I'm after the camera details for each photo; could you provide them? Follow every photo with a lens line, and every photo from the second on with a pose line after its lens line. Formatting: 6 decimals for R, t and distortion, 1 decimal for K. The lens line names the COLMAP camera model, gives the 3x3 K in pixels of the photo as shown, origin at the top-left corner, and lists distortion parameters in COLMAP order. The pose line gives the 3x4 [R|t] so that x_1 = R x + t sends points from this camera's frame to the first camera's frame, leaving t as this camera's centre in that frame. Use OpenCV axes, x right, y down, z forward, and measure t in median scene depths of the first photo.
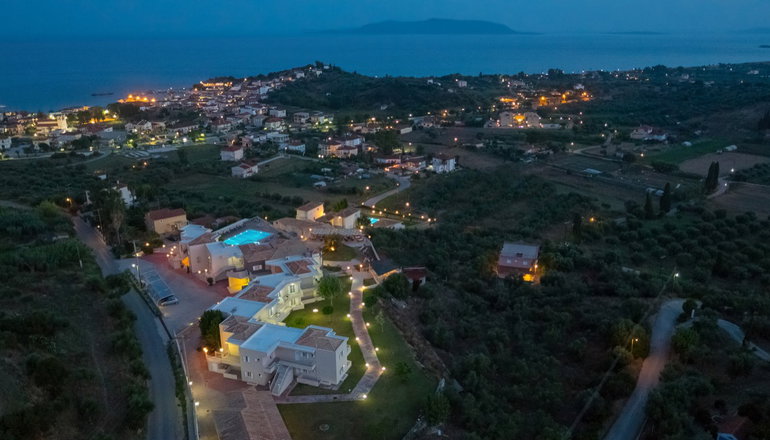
lens RADIAL K [[581.8, 0, 385.0], [0, 581.8, 220.0], [0, 0, 1]] dist [-0.005884, -0.000977]
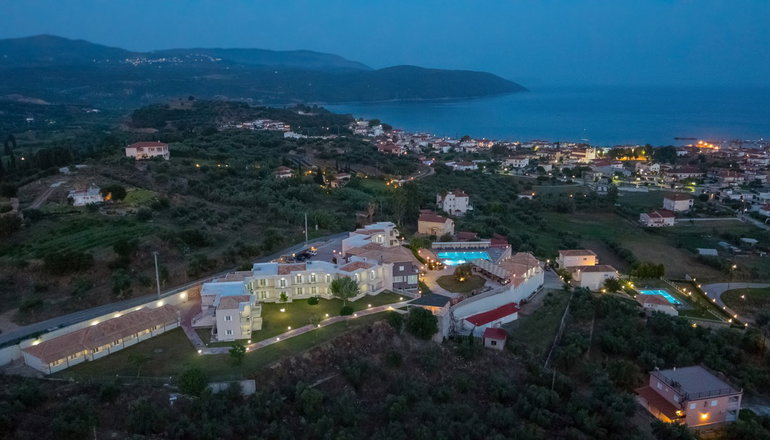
lens RADIAL K [[568.5, 0, 385.0], [0, 568.5, 220.0], [0, 0, 1]] dist [-0.016722, -0.000530]
pose [[0.473707, 0.205636, -0.856339, 0.317210], [-0.270886, 0.959240, 0.080498, -0.042536], [0.837987, 0.193838, 0.510102, 0.203127]]
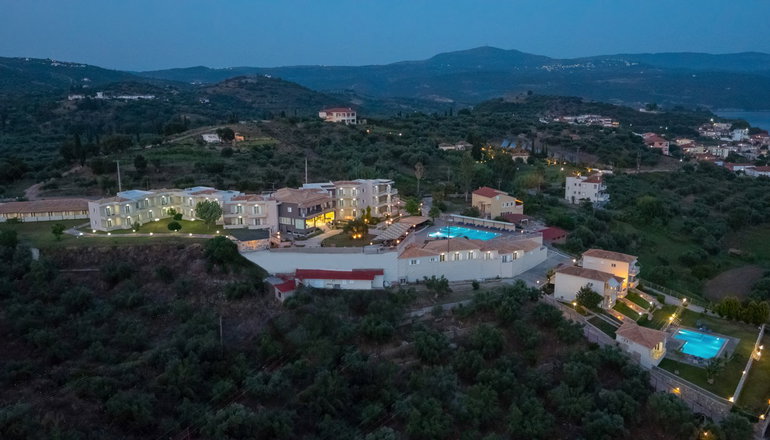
lens RADIAL K [[568.5, 0, 385.0], [0, 568.5, 220.0], [0, 0, 1]] dist [-0.016722, -0.000530]
pose [[-0.223249, 0.213110, -0.951180, 0.333571], [-0.301424, 0.912889, 0.275277, -0.103924], [0.926986, 0.348164, -0.139565, 0.579101]]
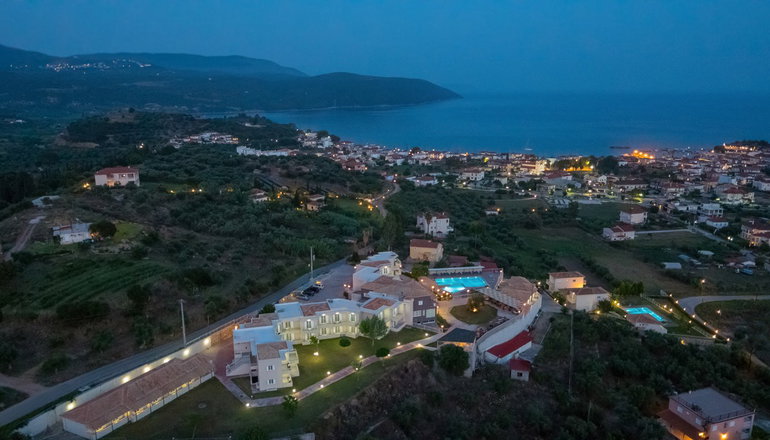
lens RADIAL K [[568.5, 0, 385.0], [0, 568.5, 220.0], [0, 0, 1]] dist [-0.016722, -0.000530]
pose [[0.572581, 0.185881, -0.798498, 0.283584], [-0.254651, 0.966108, 0.042296, -0.049979], [0.779298, 0.179120, 0.600509, 0.140916]]
